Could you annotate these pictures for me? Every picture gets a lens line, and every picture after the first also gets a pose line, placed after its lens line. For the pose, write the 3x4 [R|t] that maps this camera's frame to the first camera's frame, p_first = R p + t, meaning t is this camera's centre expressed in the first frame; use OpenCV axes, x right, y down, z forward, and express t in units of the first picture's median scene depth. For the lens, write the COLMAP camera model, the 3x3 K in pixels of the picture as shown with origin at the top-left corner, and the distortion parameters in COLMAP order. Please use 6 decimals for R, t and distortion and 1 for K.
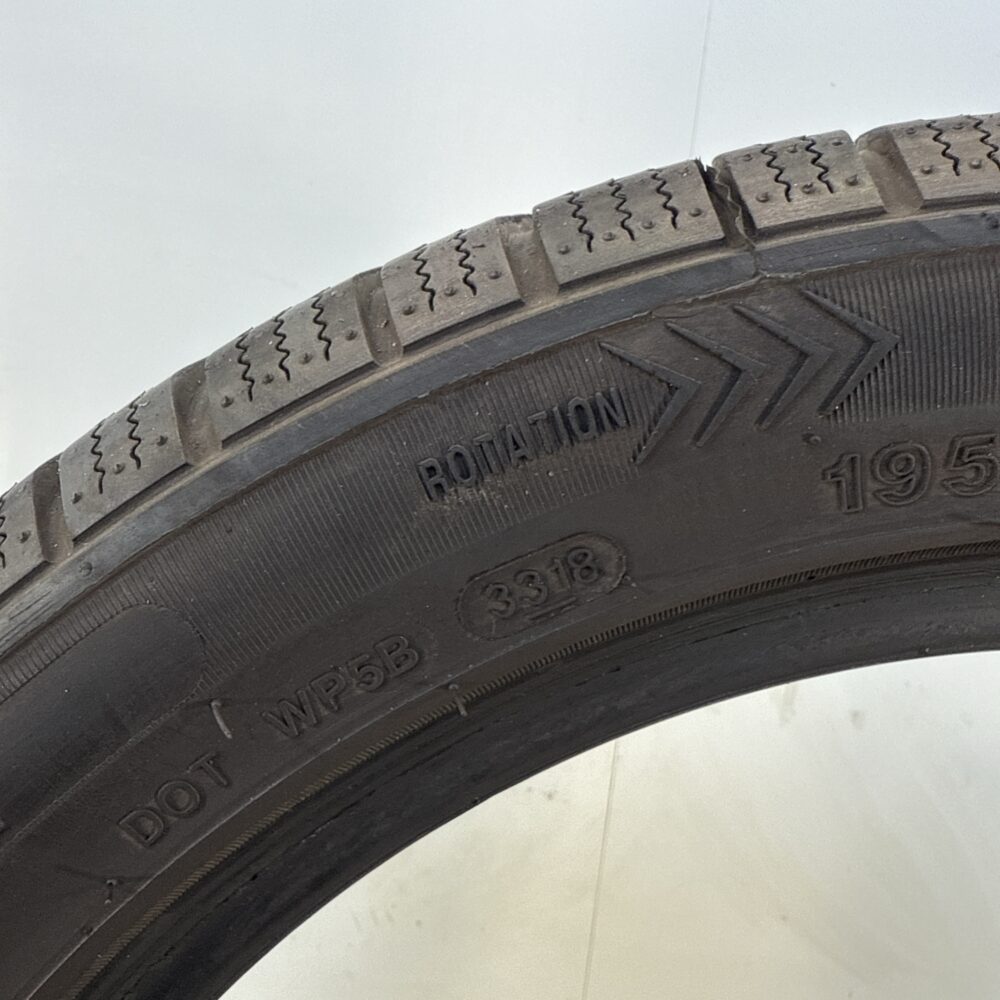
lens RADIAL K [[993.2, 0, 483.0], [0, 993.2, 480.0], [0, 0, 1]] dist [-0.010540, -0.004923]
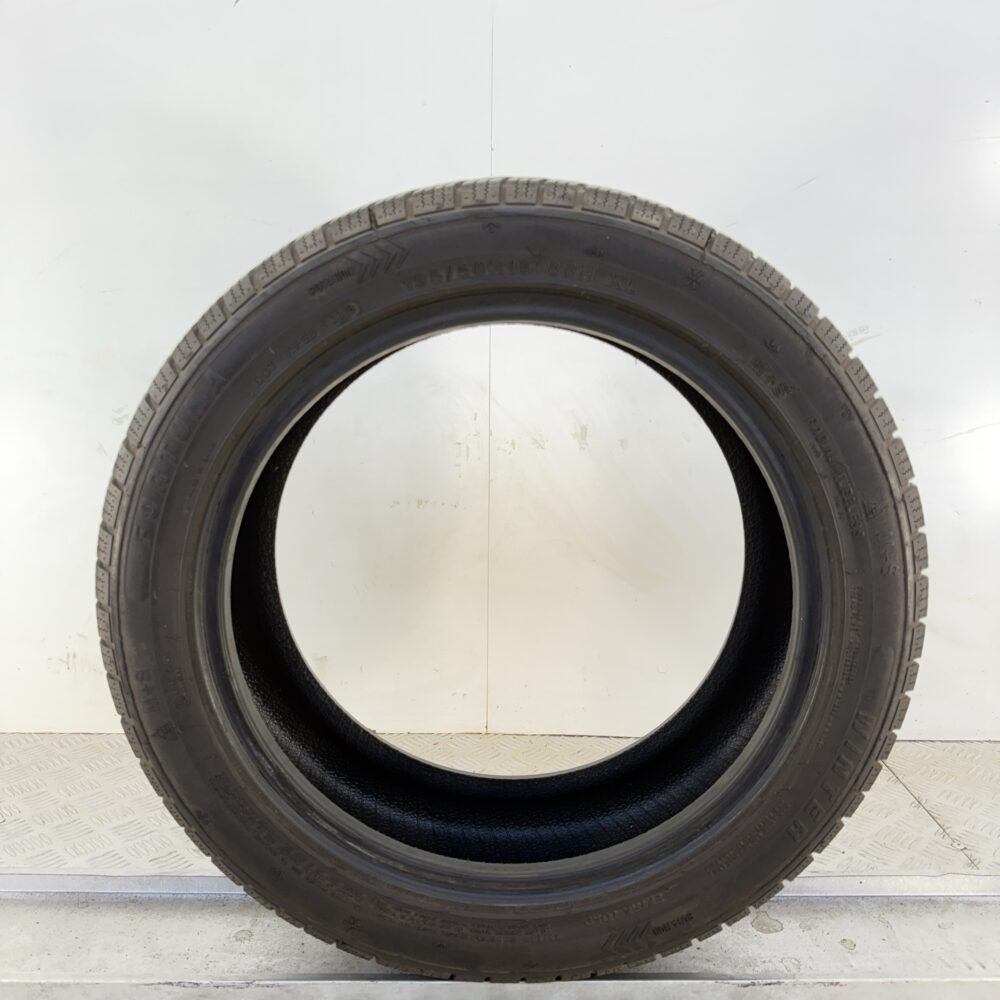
lens RADIAL K [[1000.6, 0, 502.3], [0, 1000.6, 516.9], [0, 0, 1]] dist [0.198742, -0.668708]
pose [[0.994484, -0.104815, 0.004004, 0.673176], [0.103179, 0.984406, 0.142471, 0.436014], [-0.018875, -0.141272, 0.989791, -3.643722]]
